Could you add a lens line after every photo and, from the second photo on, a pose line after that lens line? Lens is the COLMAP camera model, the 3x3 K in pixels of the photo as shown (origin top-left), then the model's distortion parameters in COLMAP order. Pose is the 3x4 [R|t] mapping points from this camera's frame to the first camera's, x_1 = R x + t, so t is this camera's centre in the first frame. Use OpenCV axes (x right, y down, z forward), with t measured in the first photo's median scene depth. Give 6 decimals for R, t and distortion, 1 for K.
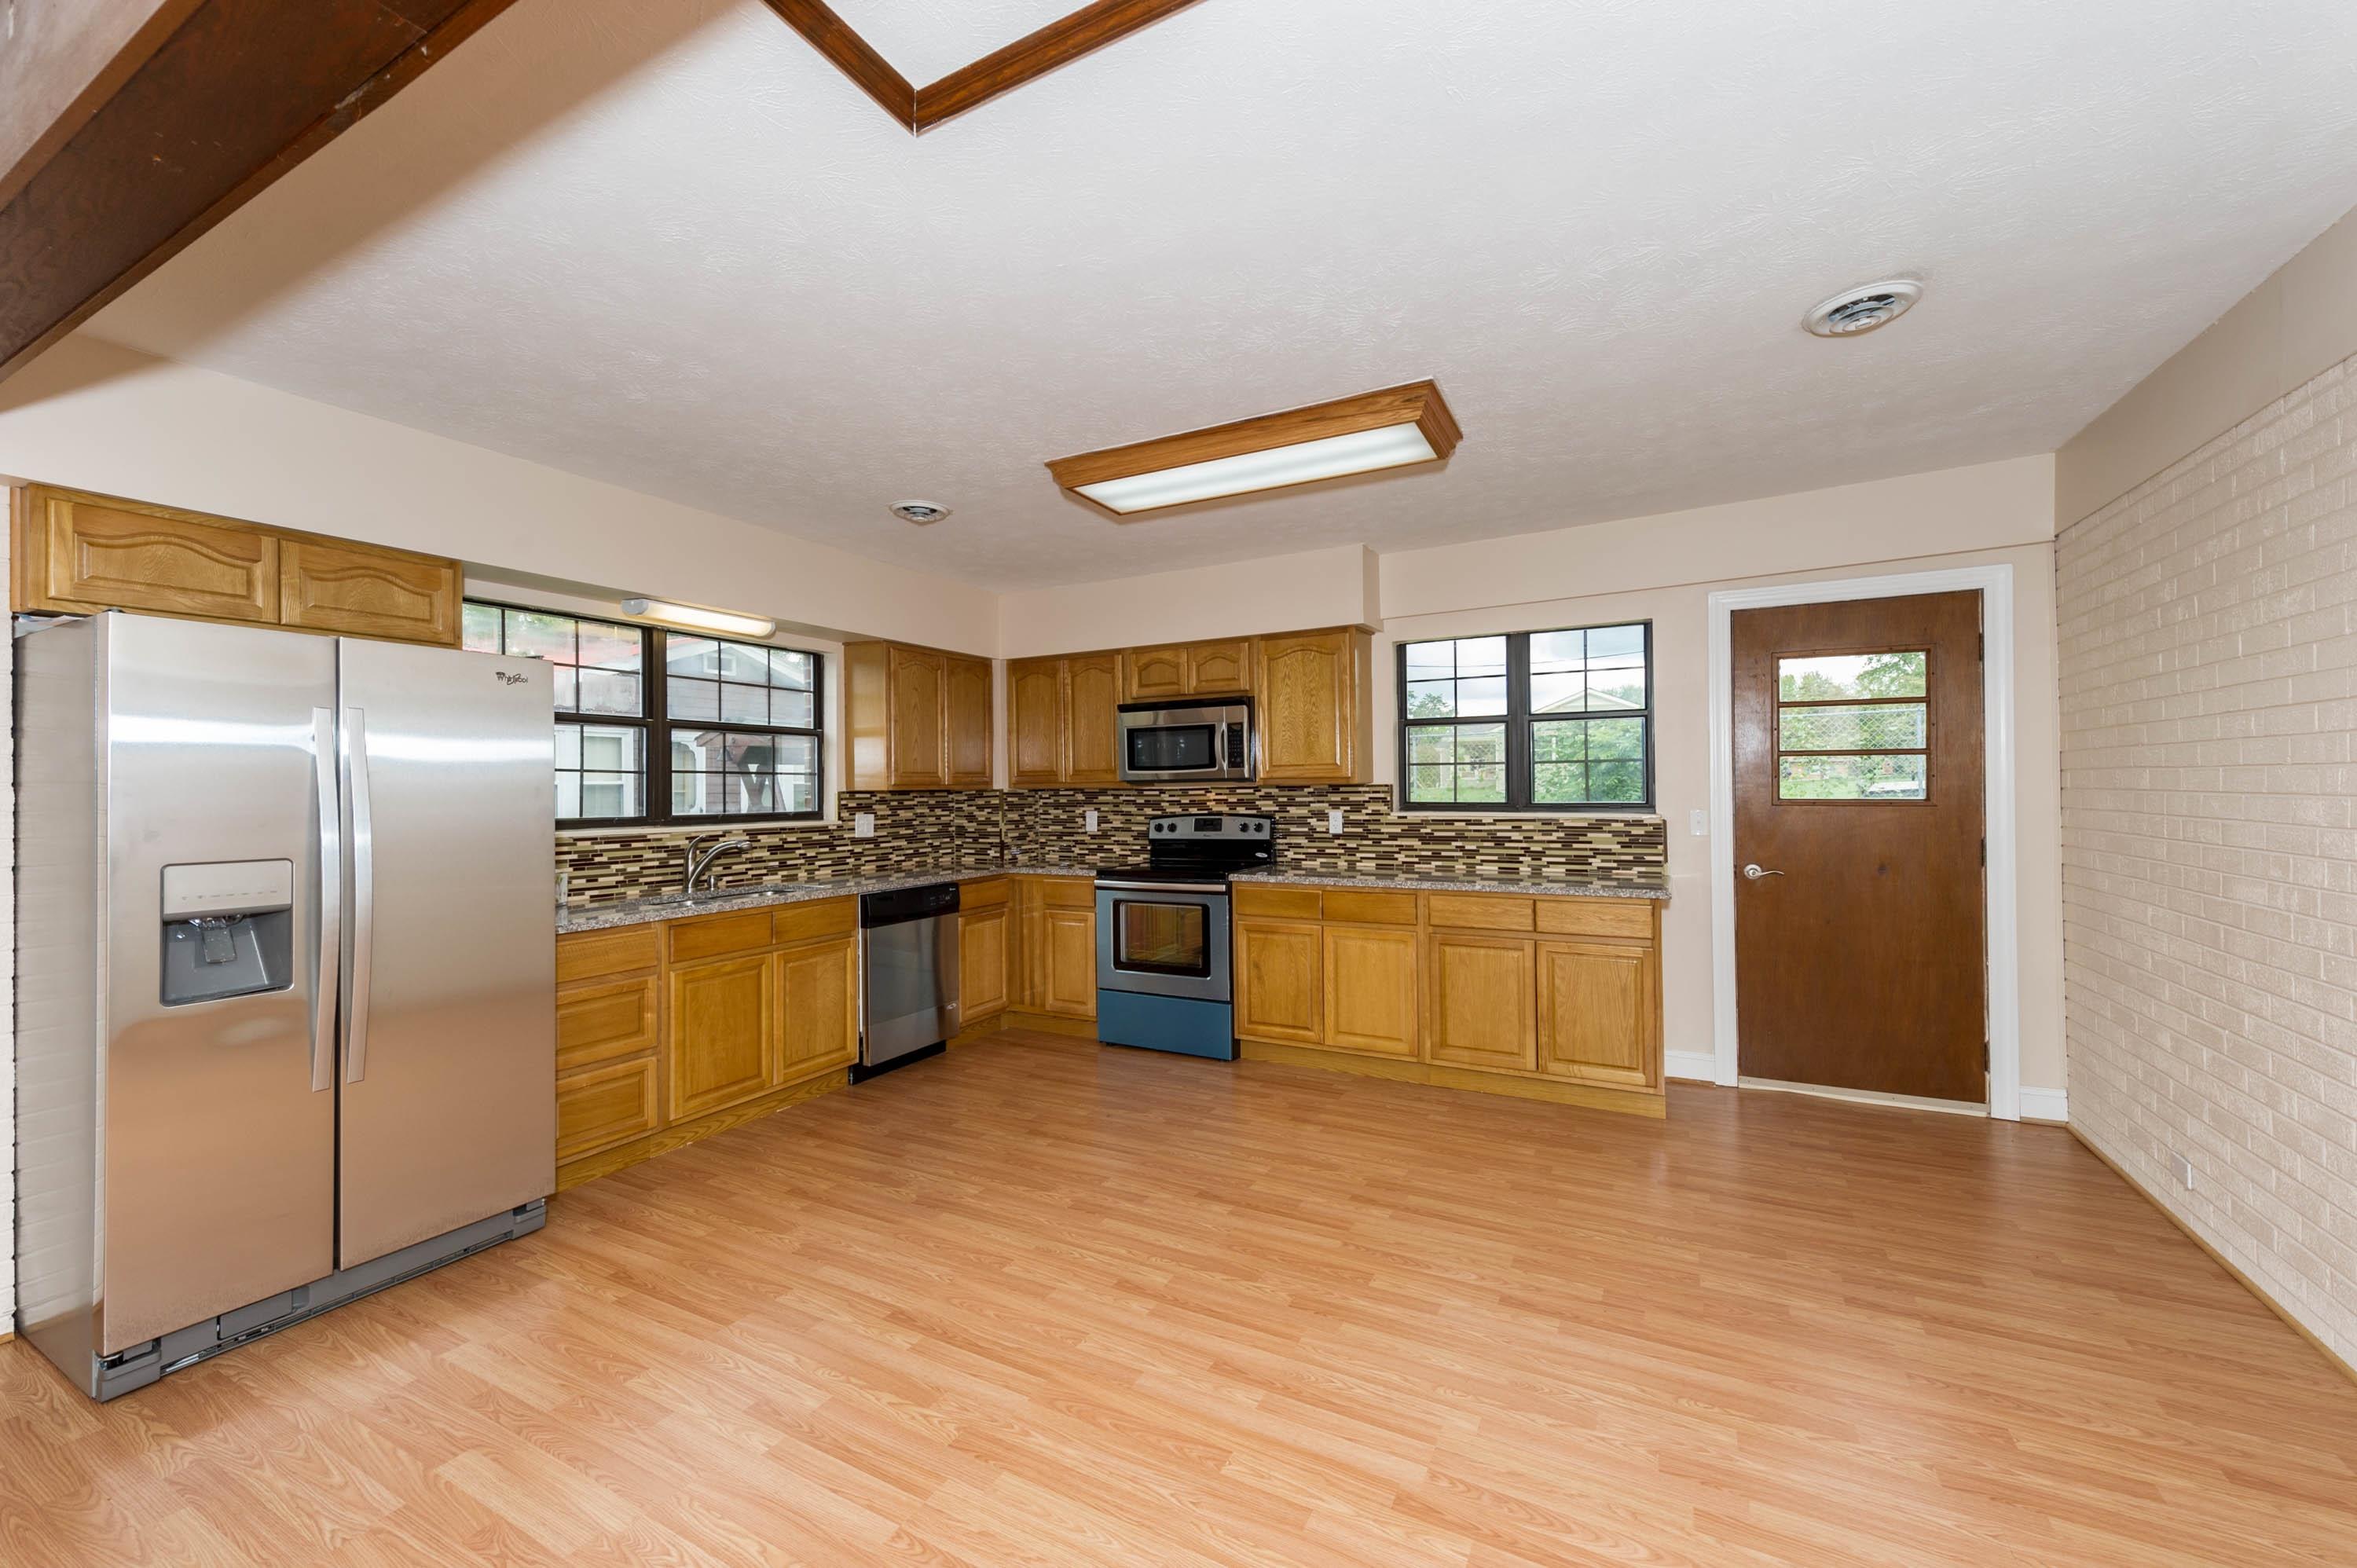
lens RADIAL K [[896.9, 0, 1161.8], [0, 896.9, 785.5], [0, 0, 1]] dist [0.006362, -0.000035]
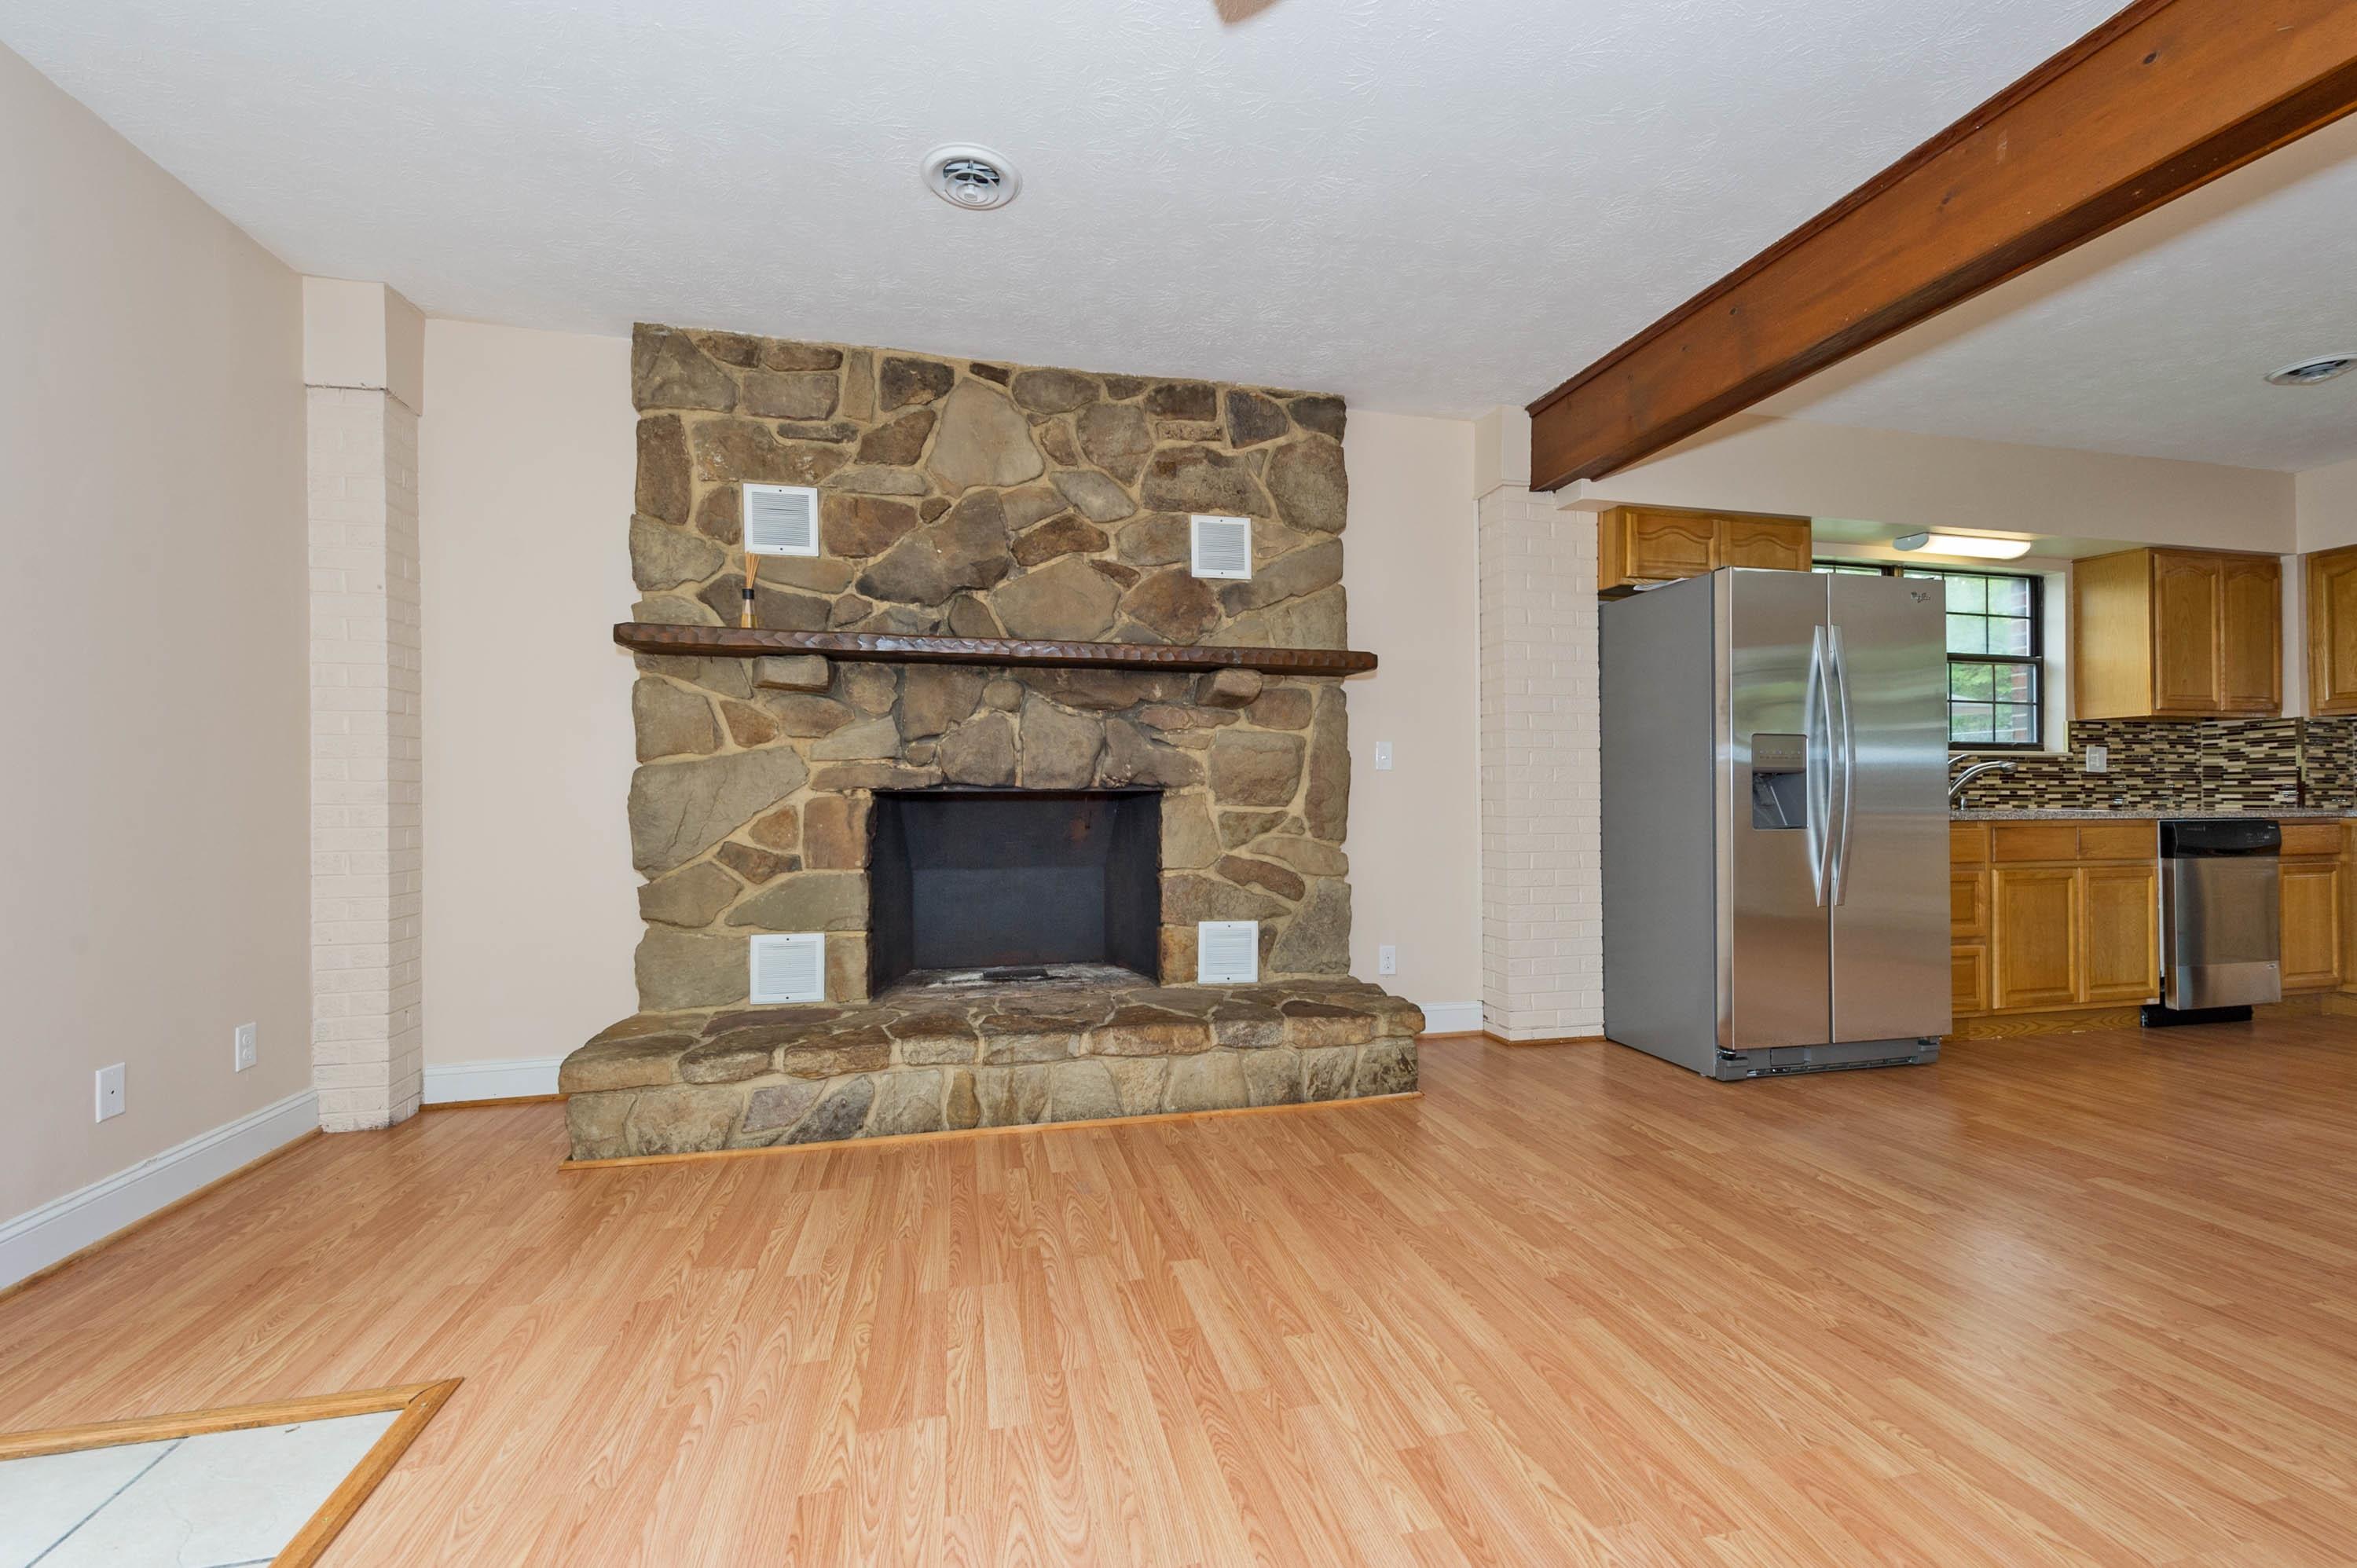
lens RADIAL K [[927.6, 0, 1200.4], [0, 927.6, 792.4], [0, 0, 1]] dist [0.001965, -0.000048]
pose [[0.677070, 0.006082, -0.735894, -0.280776], [-0.003451, 0.999981, 0.005090, 0.084753], [0.735911, -0.000906, 0.677078, -0.331886]]
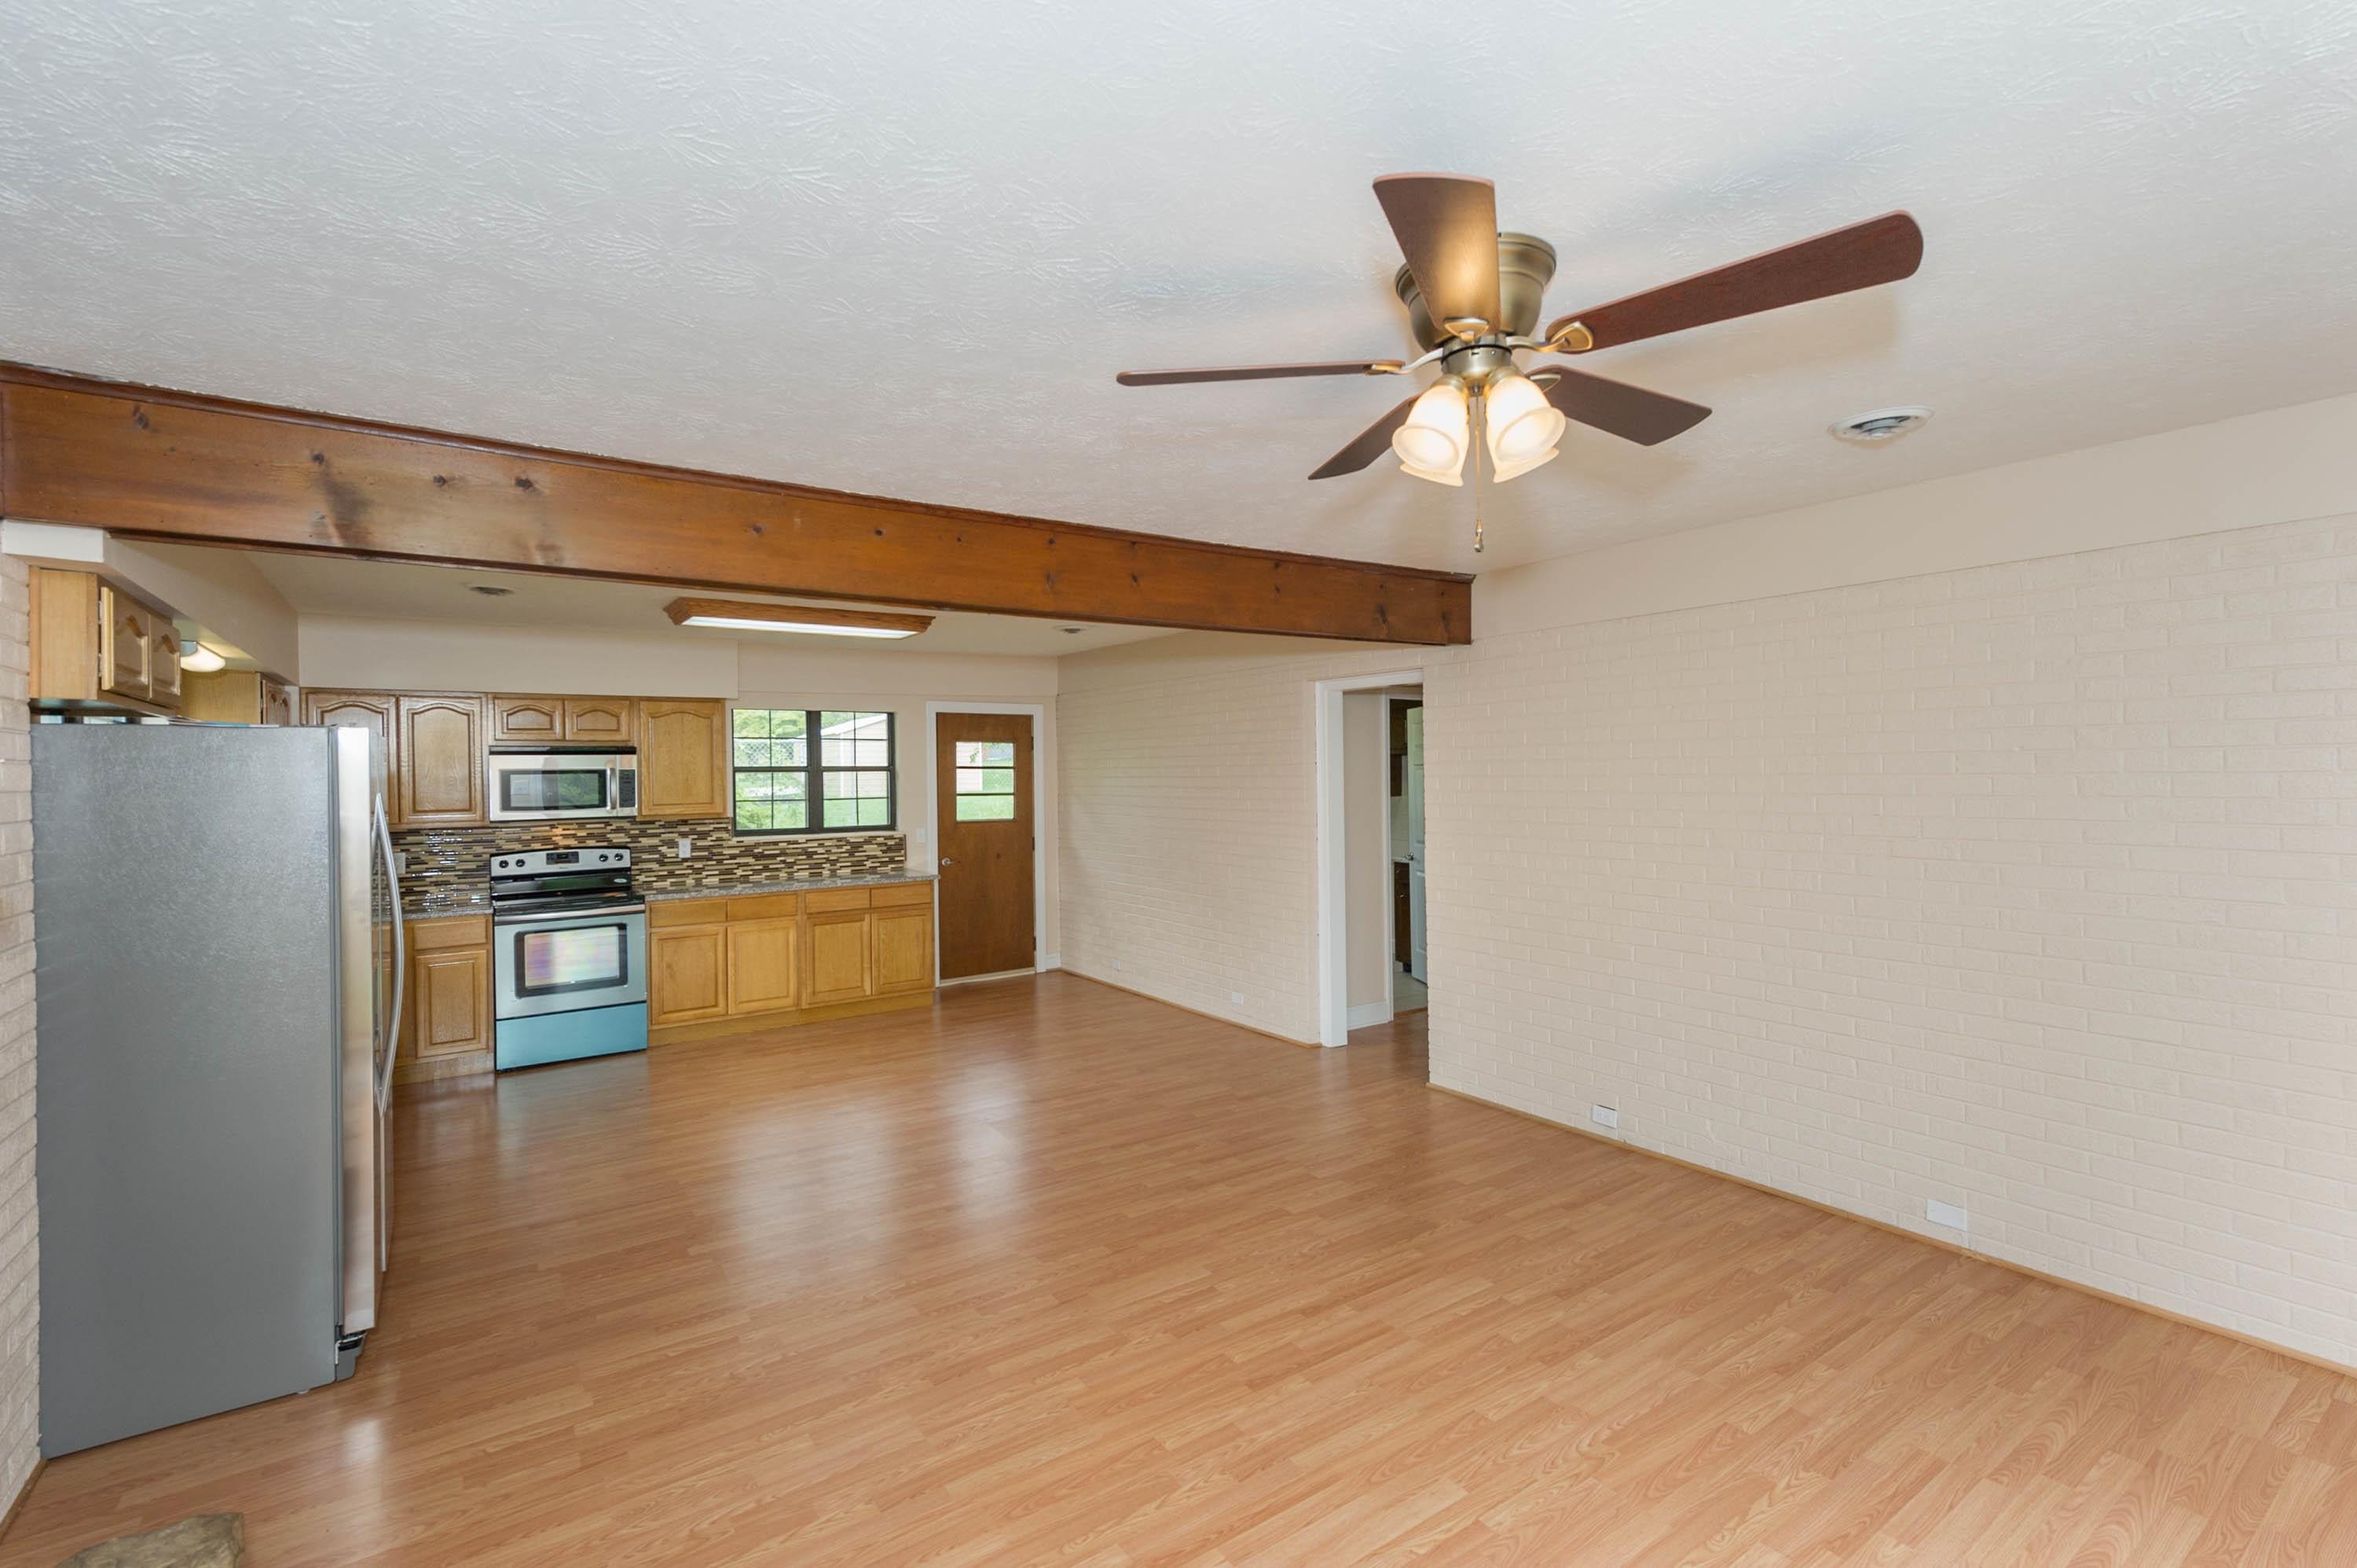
lens RADIAL K [[1080.8, 0, 1178.5], [0, 1080.8, 784.0], [0, 0, 1]] dist [0.002371, 0.000583]
pose [[0.440114, -0.004393, 0.897931, -0.905914], [0.005576, 0.999982, 0.002160, -0.051060], [-0.897925, 0.004056, 0.440130, -0.294127]]
